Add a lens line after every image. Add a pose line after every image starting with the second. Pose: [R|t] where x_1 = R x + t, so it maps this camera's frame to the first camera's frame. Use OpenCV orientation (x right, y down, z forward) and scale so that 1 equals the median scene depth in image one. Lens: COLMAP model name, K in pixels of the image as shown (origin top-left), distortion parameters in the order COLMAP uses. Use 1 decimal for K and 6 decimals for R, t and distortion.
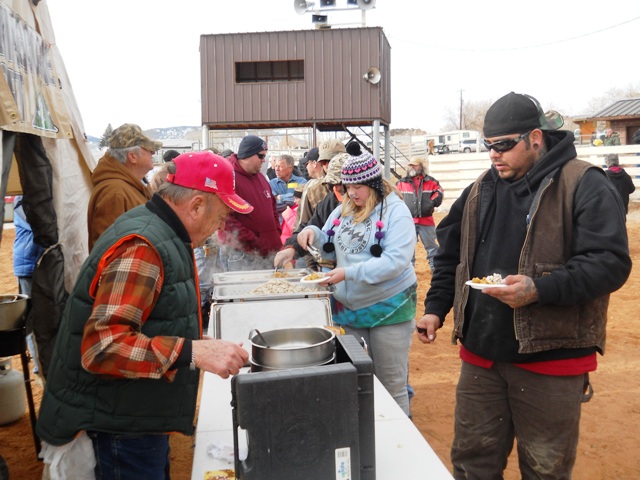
lens RADIAL K [[692.9, 0, 318.1], [0, 692.9, 245.3], [0, 0, 1]] dist [-0.025470, 0.000000]
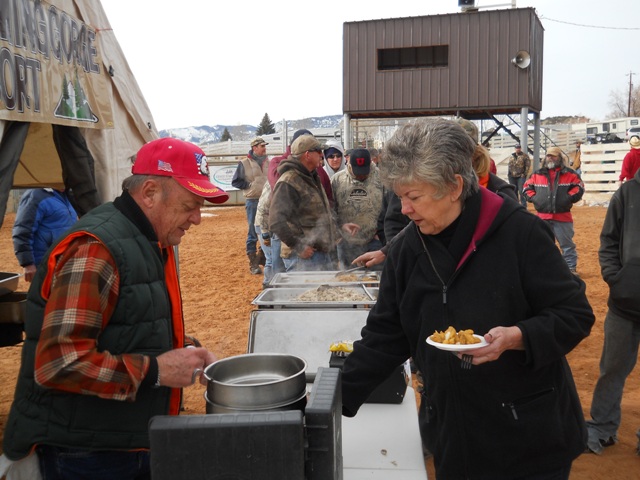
lens RADIAL K [[692.9, 0, 322.9], [0, 692.9, 236.3], [0, 0, 1]] dist [-0.025470, 0.000000]
pose [[0.975620, 0.029022, -0.217539, 0.025763], [-0.028300, 0.999579, 0.006434, -0.003858], [0.217634, -0.000121, 0.976030, 0.025442]]
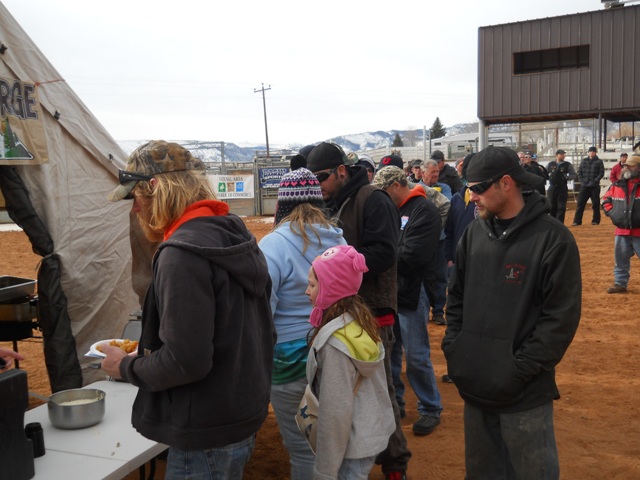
lens RADIAL K [[692.9, 0, 320.3], [0, 692.9, 237.2], [0, 0, 1]] dist [-0.025470, 0.000000]
pose [[0.874886, 0.045299, -0.482206, 0.118076], [-0.043780, 0.998937, 0.014411, -0.013290], [0.482347, 0.008503, 0.875939, 0.039980]]
